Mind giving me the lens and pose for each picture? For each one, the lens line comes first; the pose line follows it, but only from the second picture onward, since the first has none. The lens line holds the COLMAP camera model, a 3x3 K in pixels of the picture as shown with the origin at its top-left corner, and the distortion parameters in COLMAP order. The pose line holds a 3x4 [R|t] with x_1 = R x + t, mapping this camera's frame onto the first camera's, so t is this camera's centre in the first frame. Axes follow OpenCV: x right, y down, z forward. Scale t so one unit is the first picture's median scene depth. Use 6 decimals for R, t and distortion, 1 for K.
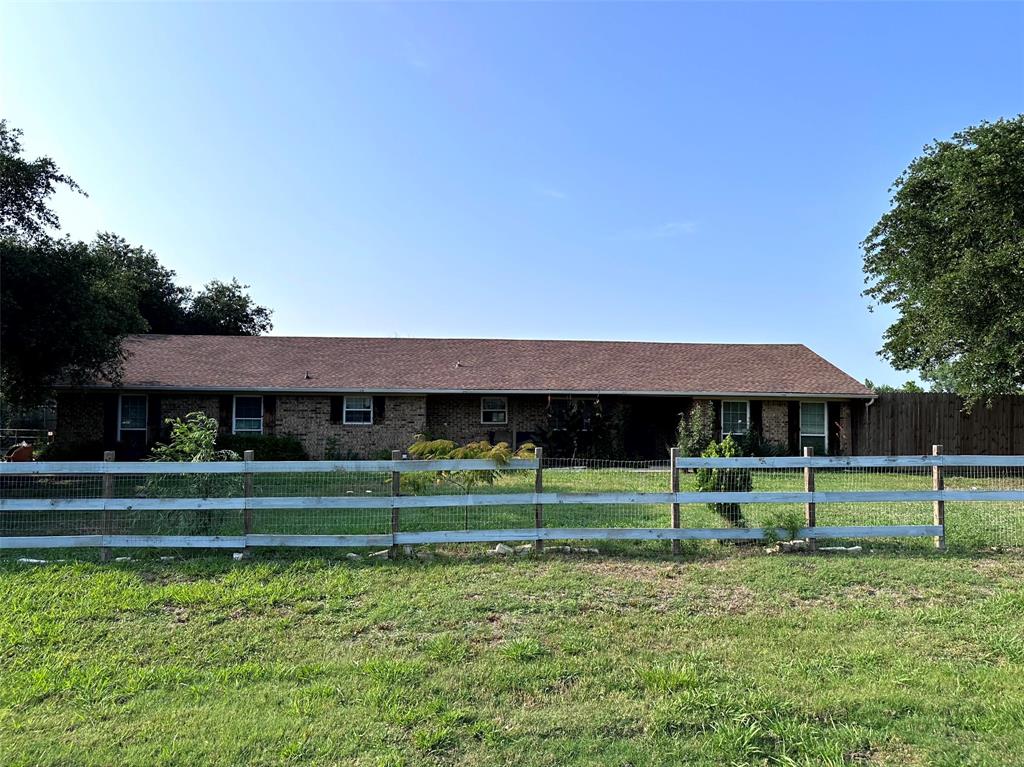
lens RADIAL K [[737.4, 0, 510.8], [0, 737.4, 385.0], [0, 0, 1]] dist [0.024947, -0.012958]
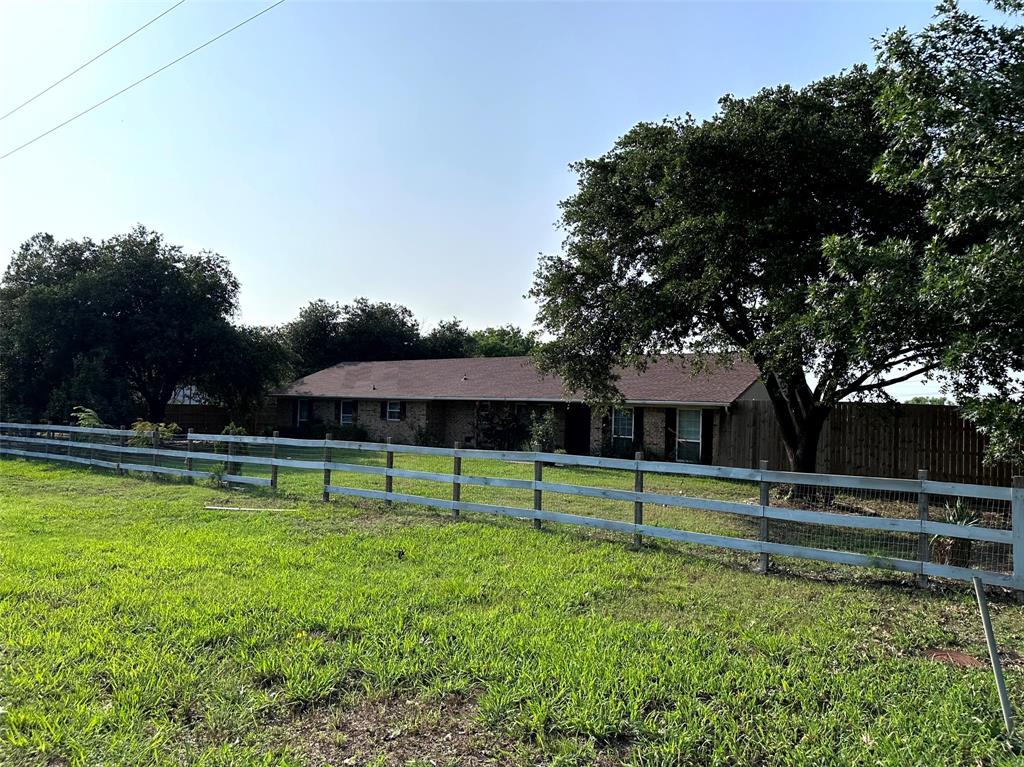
lens RADIAL K [[737.4, 0, 512.8], [0, 737.4, 384.5], [0, 0, 1]] dist [0.024947, -0.012958]
pose [[0.735177, -0.010320, -0.677797, 0.976724], [0.004474, 0.999936, -0.010373, -0.002263], [0.677861, 0.004594, 0.735176, 0.070513]]
